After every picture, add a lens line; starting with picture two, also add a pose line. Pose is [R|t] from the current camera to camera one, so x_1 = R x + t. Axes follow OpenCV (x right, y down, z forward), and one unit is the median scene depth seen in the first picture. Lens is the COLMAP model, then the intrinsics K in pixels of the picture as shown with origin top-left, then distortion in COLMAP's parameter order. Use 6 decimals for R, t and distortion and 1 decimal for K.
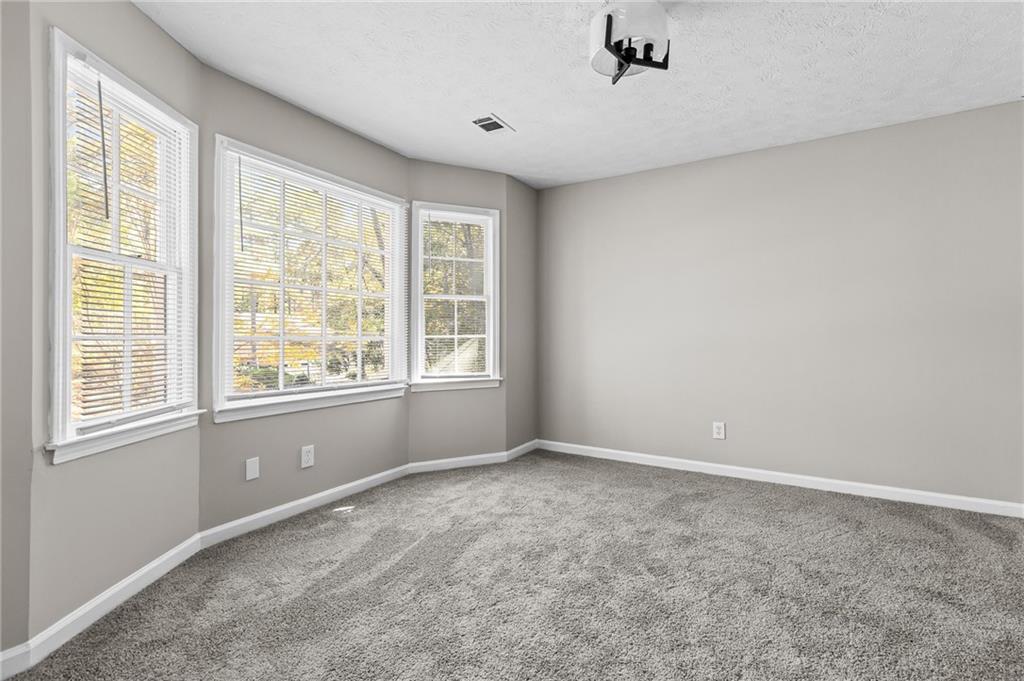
lens RADIAL K [[481.3, 0, 501.0], [0, 481.3, 339.1], [0, 0, 1]] dist [0.003776, 0.000183]
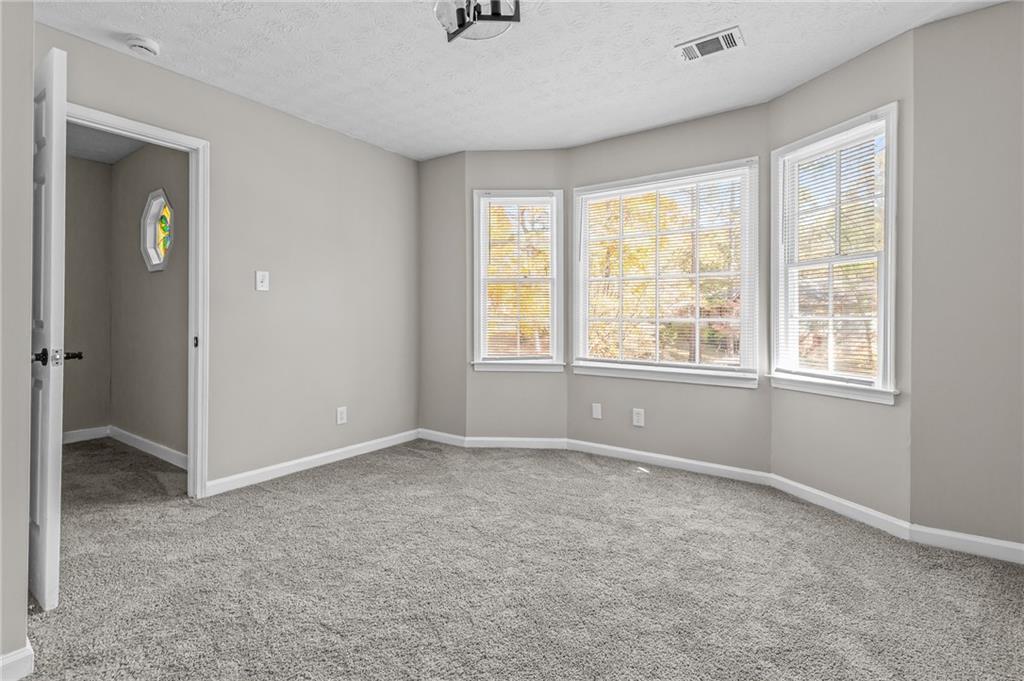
lens RADIAL K [[468.4, 0, 514.3], [0, 468.4, 314.3], [0, 0, 1]] dist [0.000228, -0.000081]
pose [[-0.080813, -0.002233, -0.996727, 0.791539], [-0.002092, 0.999996, -0.002070, -0.011598], [0.996727, 0.001917, -0.080817, 0.778625]]
